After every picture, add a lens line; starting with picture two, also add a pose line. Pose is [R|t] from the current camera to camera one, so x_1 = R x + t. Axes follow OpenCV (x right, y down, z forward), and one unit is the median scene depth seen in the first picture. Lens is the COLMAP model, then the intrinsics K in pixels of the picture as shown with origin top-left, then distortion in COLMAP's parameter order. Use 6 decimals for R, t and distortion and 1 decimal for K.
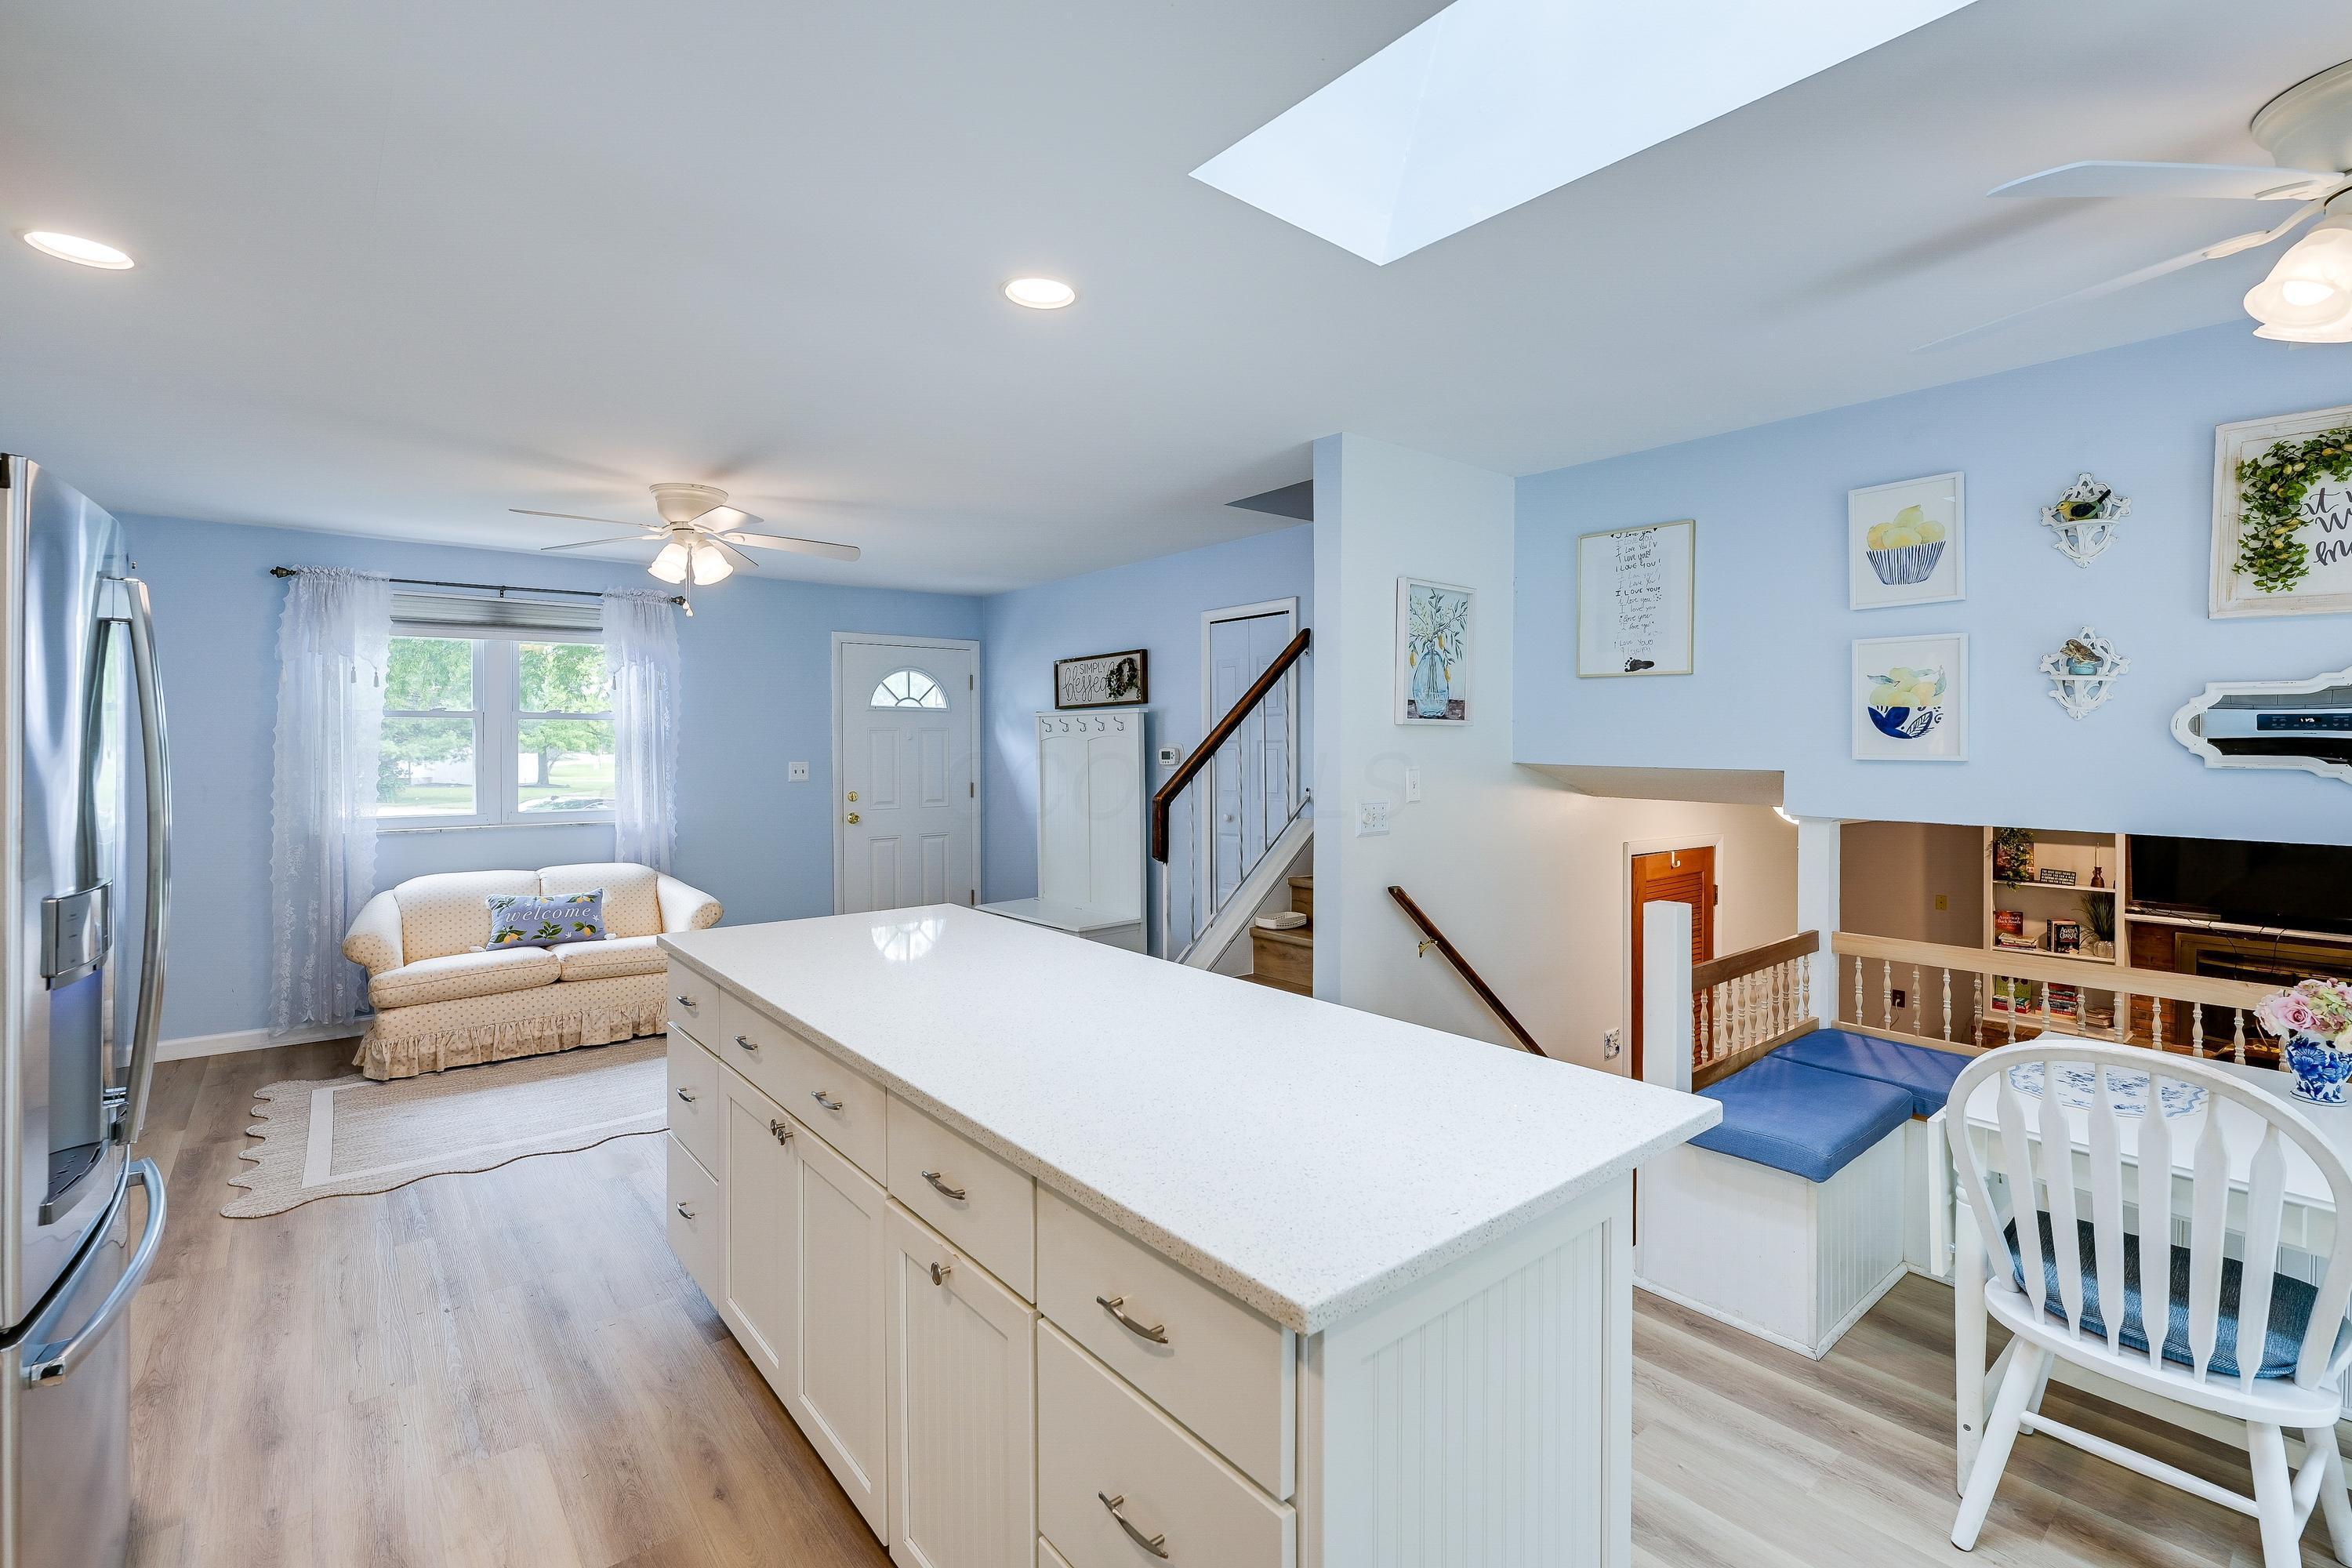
lens RADIAL K [[1056.1, 0, 1254.7], [0, 1056.1, 754.0], [0, 0, 1]] dist [-0.011460, 0.004006]
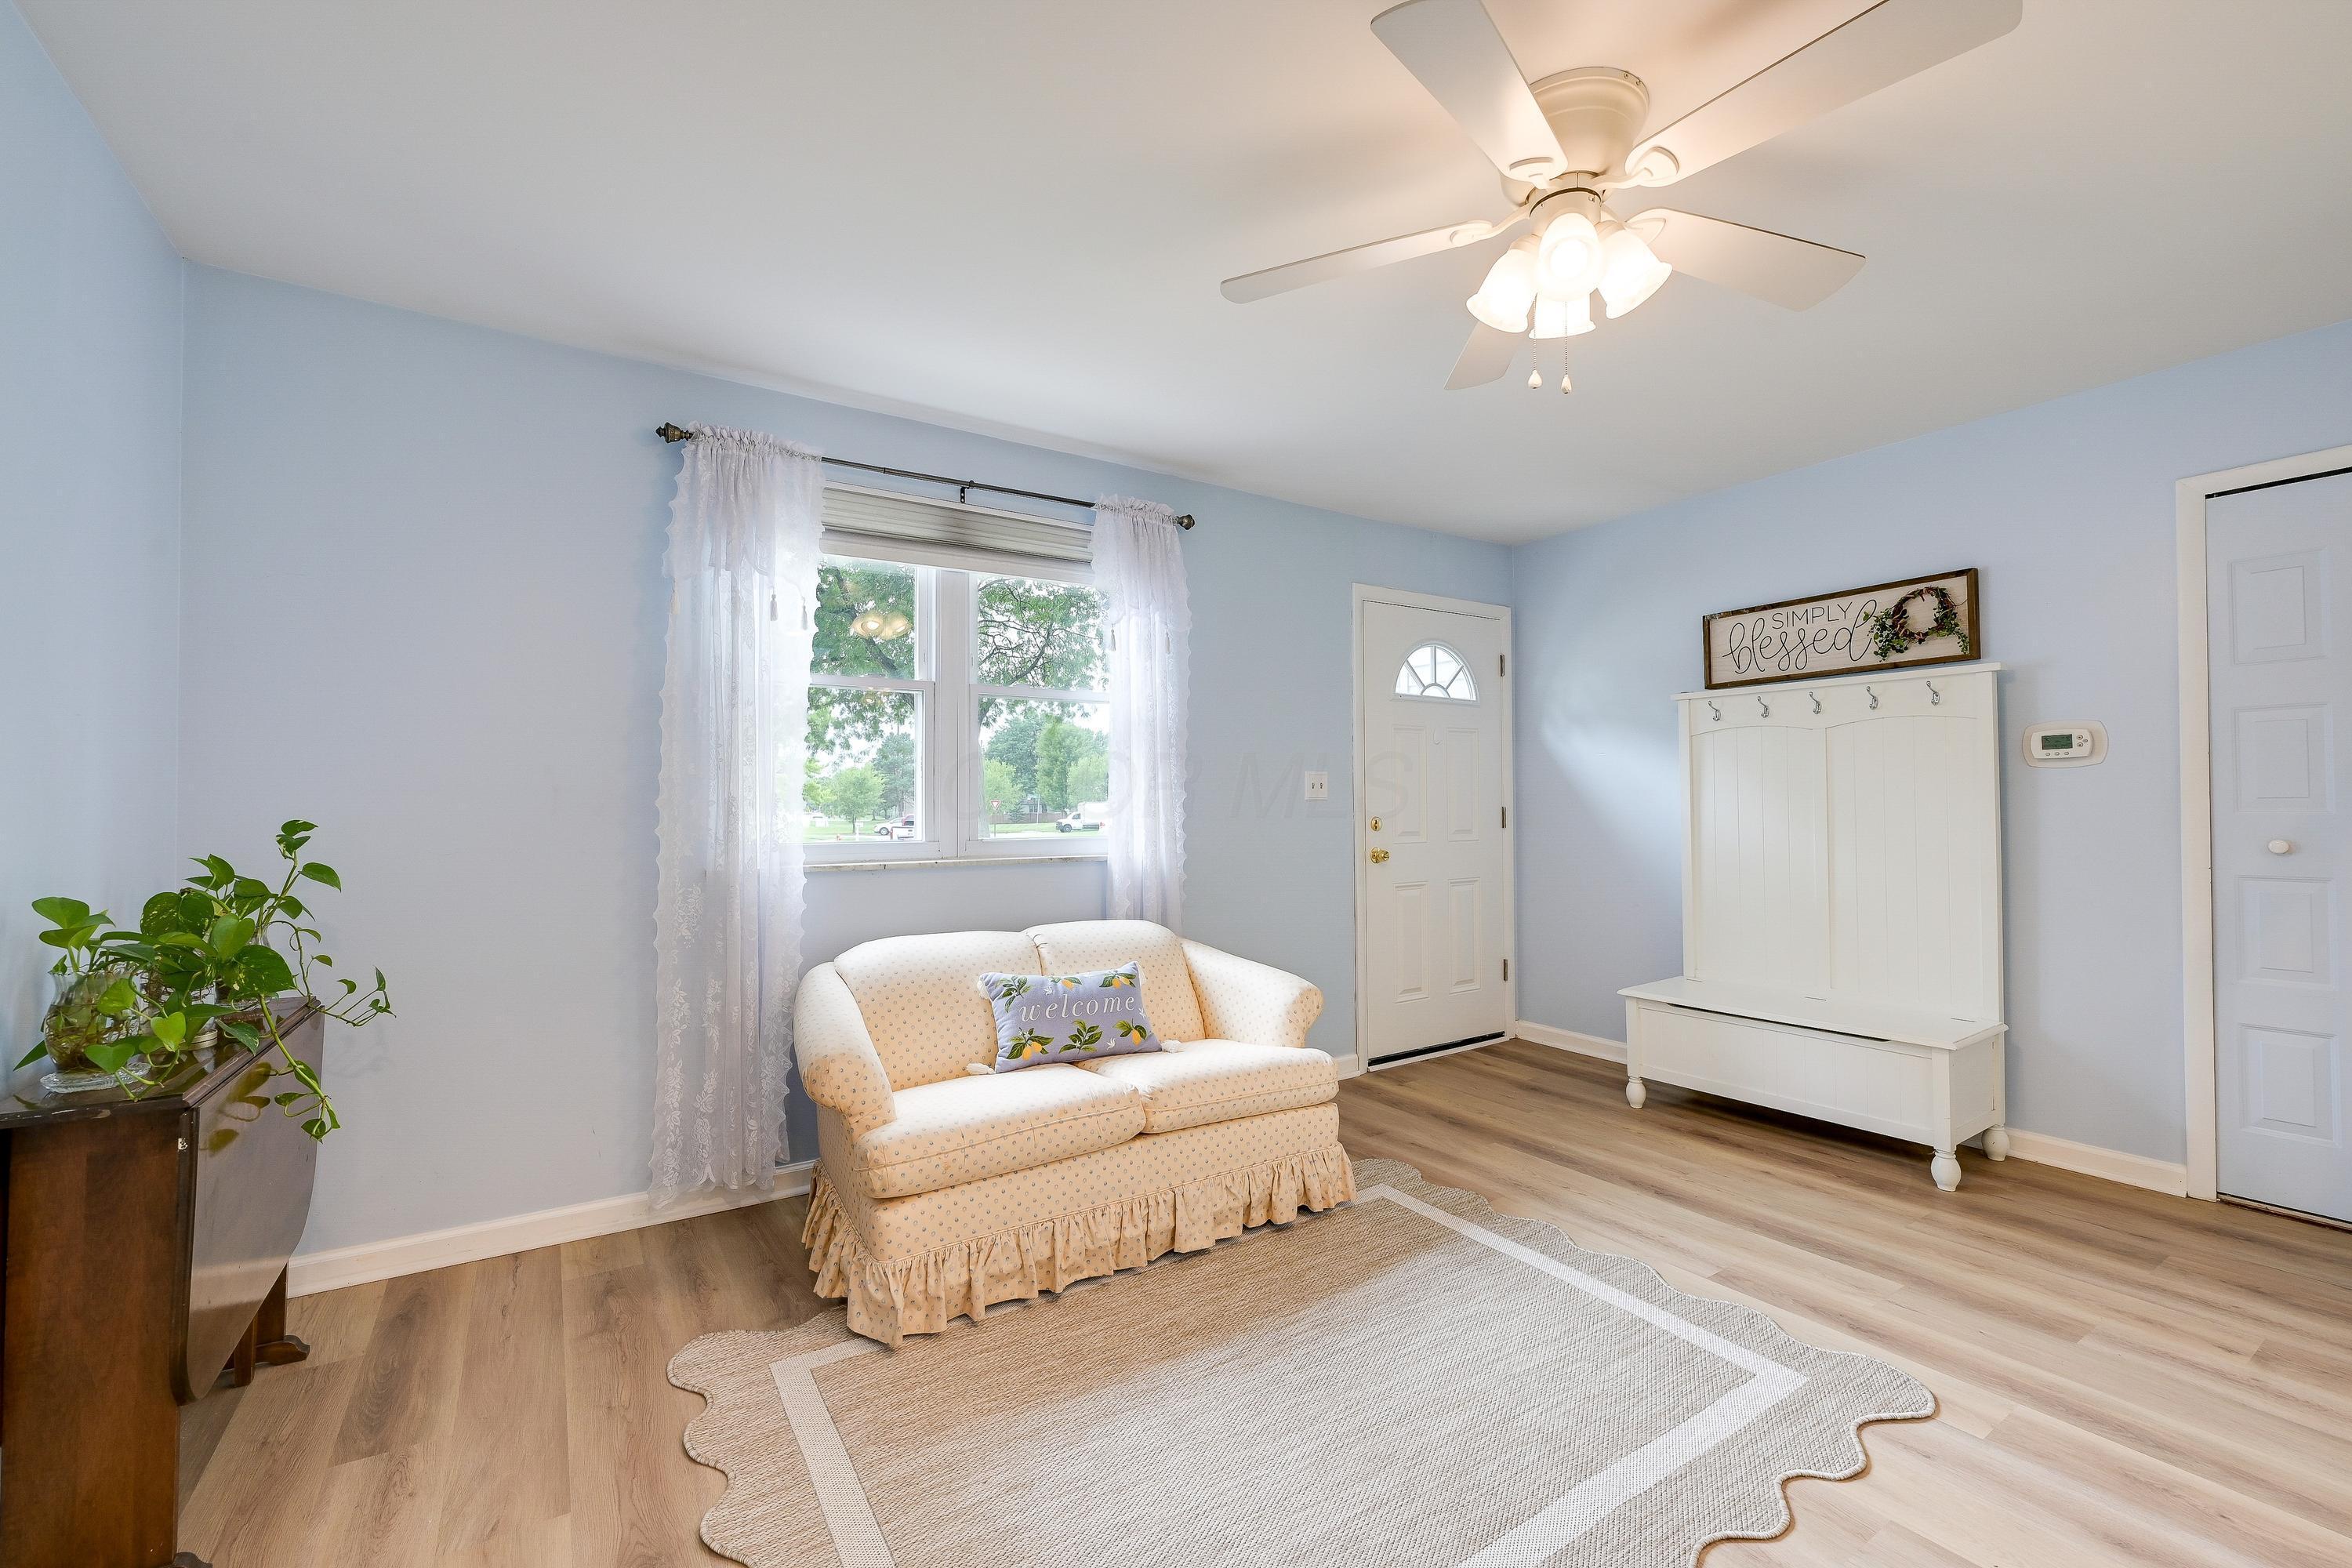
lens RADIAL K [[951.1, 0, 1204.8], [0, 951.1, 803.8], [0, 0, 1]] dist [0.000662, 0.000458]
pose [[0.993324, -0.003926, -0.115294, -0.549449], [0.002255, 0.999891, -0.014615, 0.046705], [0.115339, 0.014258, 0.993224, 0.484743]]
